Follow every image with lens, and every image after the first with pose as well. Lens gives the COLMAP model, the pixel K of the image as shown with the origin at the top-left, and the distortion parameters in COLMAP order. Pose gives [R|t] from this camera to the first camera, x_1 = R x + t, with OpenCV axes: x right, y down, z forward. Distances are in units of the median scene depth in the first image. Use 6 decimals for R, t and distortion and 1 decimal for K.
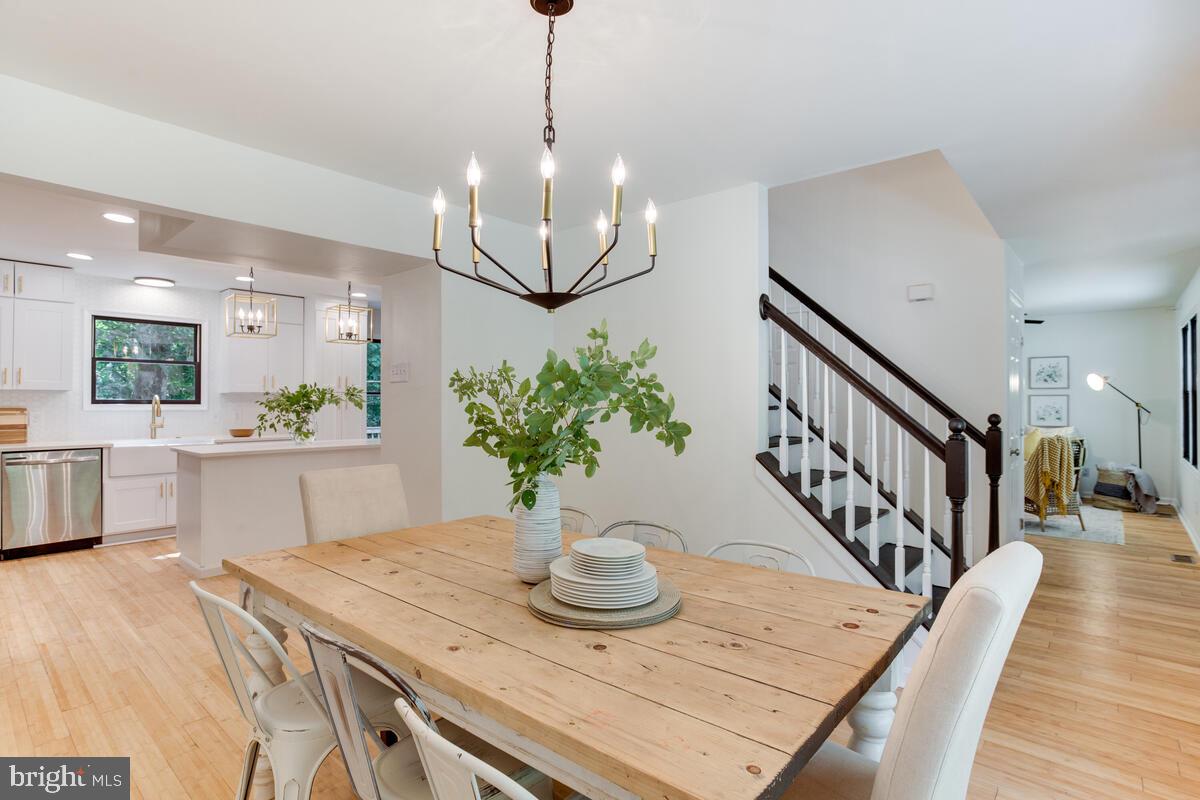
lens RADIAL K [[581.2, 0, 562.8], [0, 581.2, 397.3], [0, 0, 1]] dist [-0.001752, 0.000291]
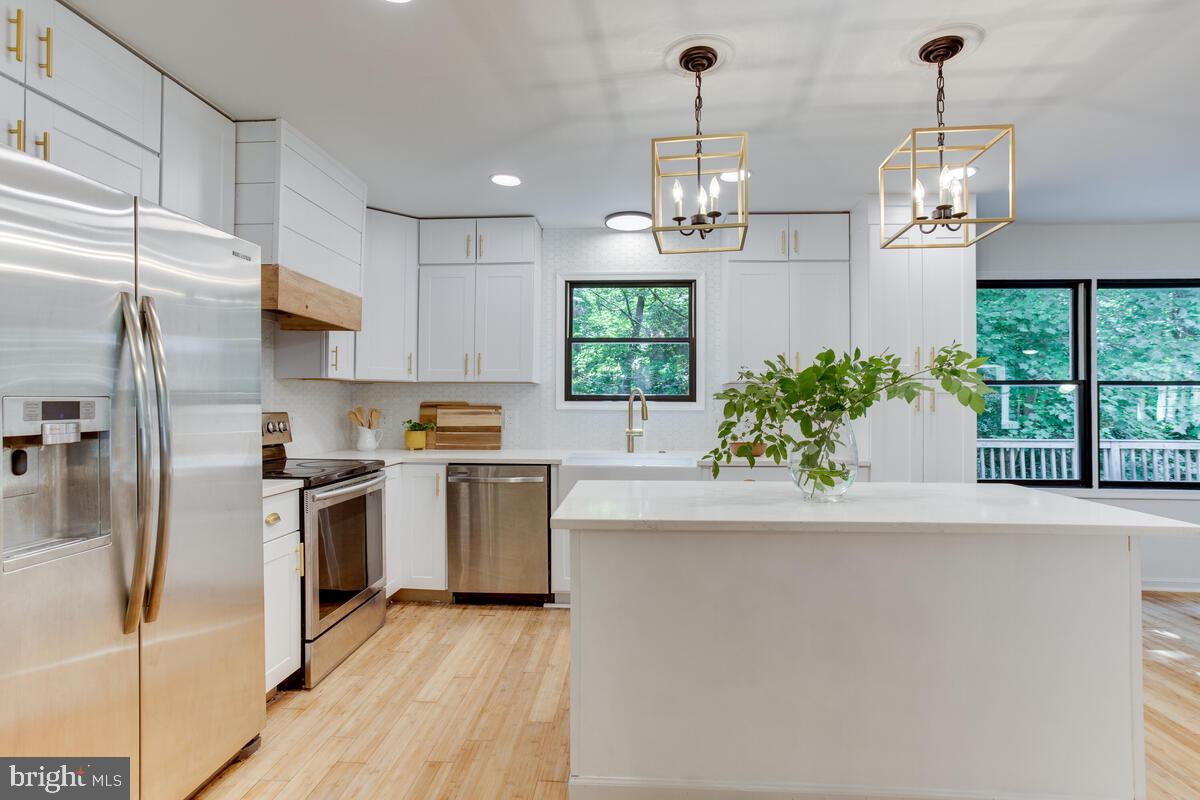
lens RADIAL K [[581.8, 0, 600.0], [0, 581.8, 400.0], [0, 0, 1]] dist [-0.061358, 0.034511]
pose [[0.635198, -0.003573, -0.772341, -0.228350], [0.003695, 0.999992, -0.001587, 0.012644], [0.772341, -0.001846, 0.635206, 0.606603]]
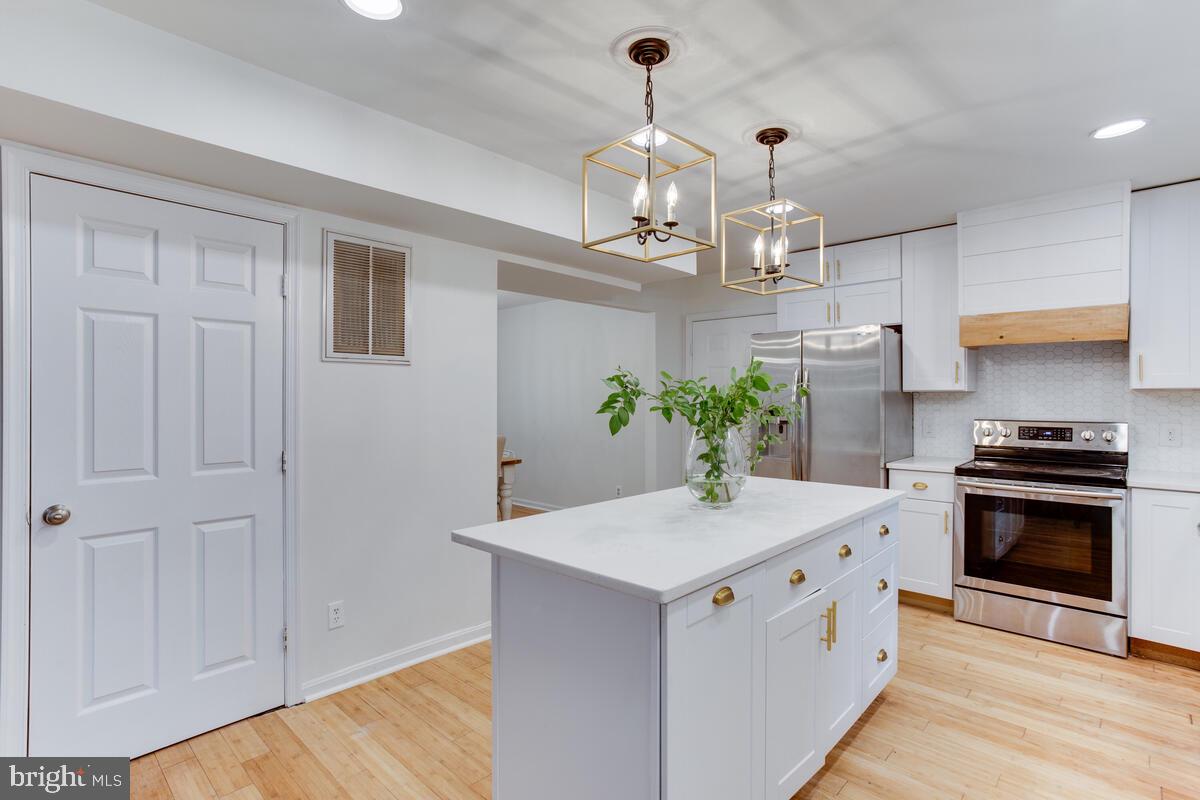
lens RADIAL K [[558.5, 0, 606.6], [0, 558.5, 408.5], [0, 0, 1]] dist [-0.053049, 0.030580]
pose [[-0.999993, -0.000835, -0.003627, -0.344934], [-0.000871, 0.999952, 0.009797, 0.002225], [0.003619, 0.009800, -0.999945, 1.359699]]
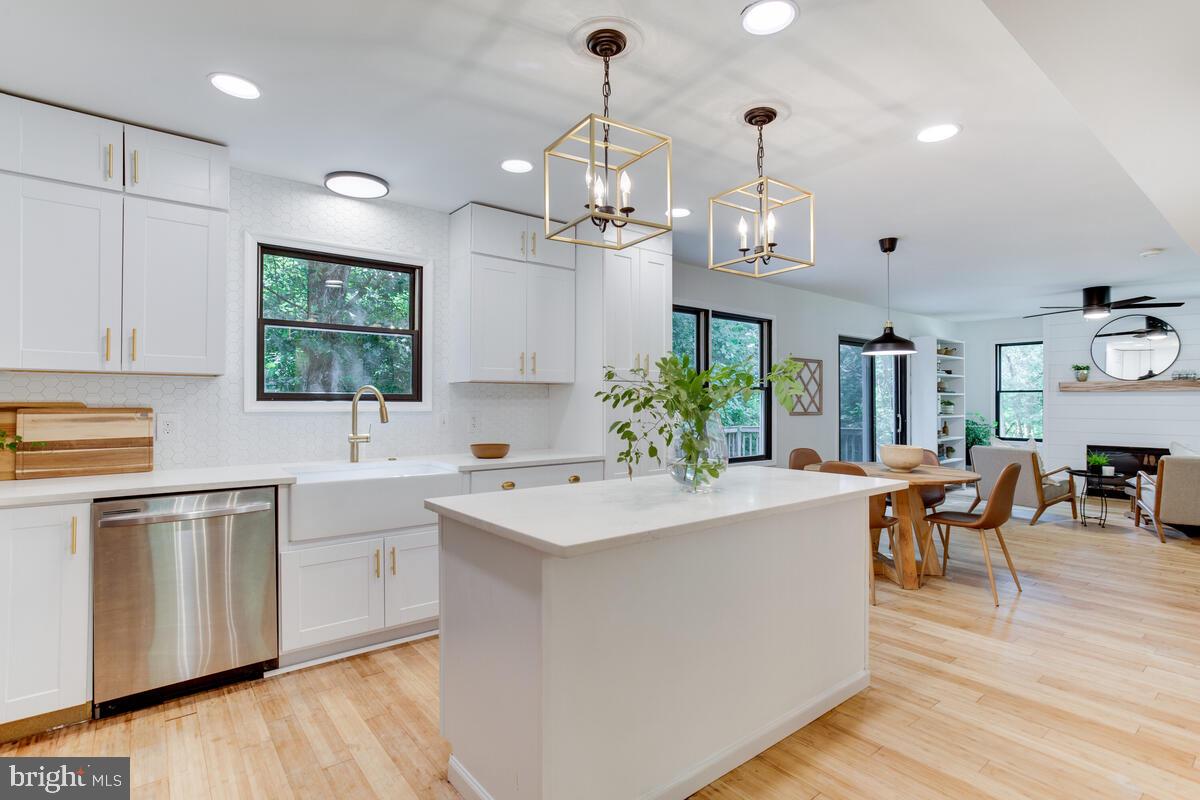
lens RADIAL K [[581.8, 0, 600.0], [0, 581.8, 400.0], [0, 0, 1]] dist [-0.061358, 0.034511]
pose [[0.989825, -0.003015, -0.142260, -0.434913], [0.003305, 0.999993, 0.001799, 0.012030], [0.142253, -0.002251, 0.989828, 0.536859]]
